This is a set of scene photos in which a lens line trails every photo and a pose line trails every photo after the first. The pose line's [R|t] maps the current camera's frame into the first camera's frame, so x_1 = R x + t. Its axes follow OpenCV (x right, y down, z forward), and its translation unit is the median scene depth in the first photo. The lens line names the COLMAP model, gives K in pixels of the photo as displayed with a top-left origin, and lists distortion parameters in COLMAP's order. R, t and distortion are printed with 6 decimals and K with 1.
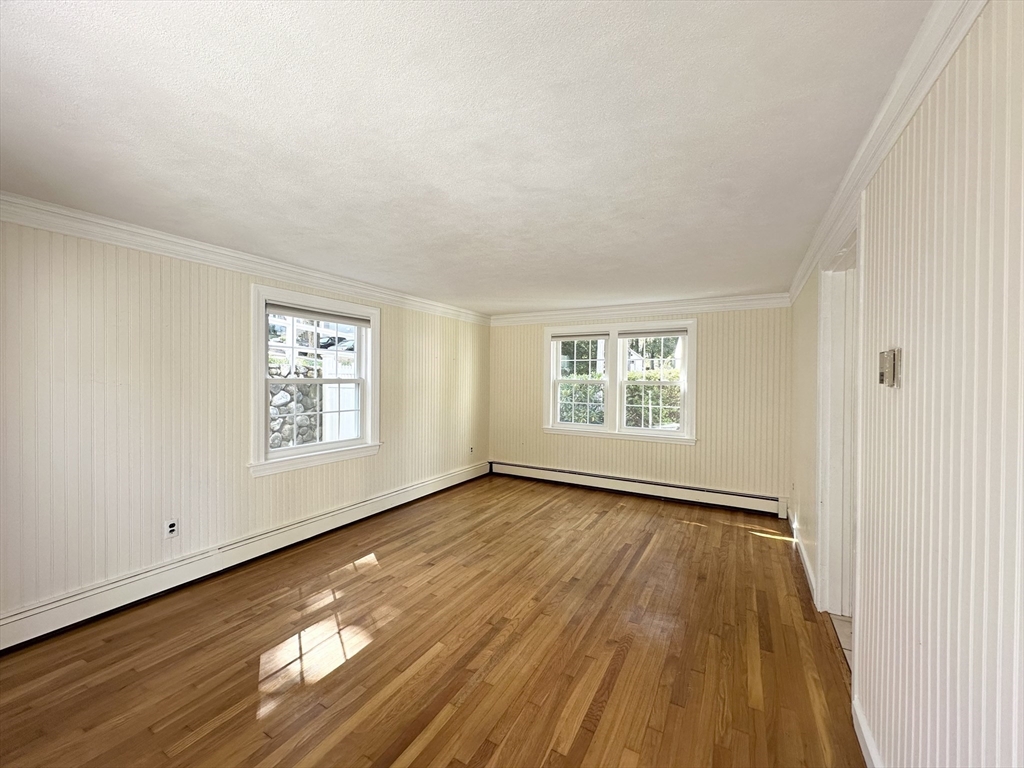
lens RADIAL K [[408.0, 0, 512.5], [0, 408.0, 382.2], [0, 0, 1]] dist [-0.001037, -0.000034]
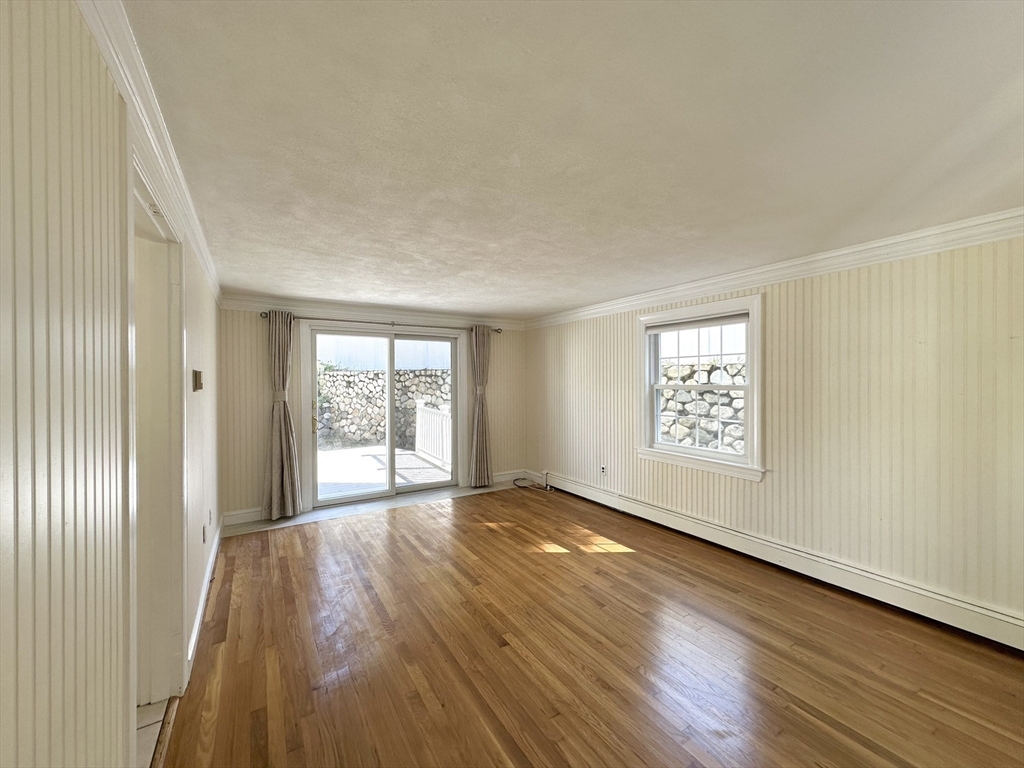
lens RADIAL K [[408.0, 0, 512.5], [0, 408.0, 382.2], [0, 0, 1]] dist [-0.001037, -0.000034]
pose [[-0.478283, -0.003009, -0.878200, 0.717152], [-0.006424, 0.999979, 0.000073, -0.014154], [0.878182, 0.005677, -0.478293, 1.196508]]
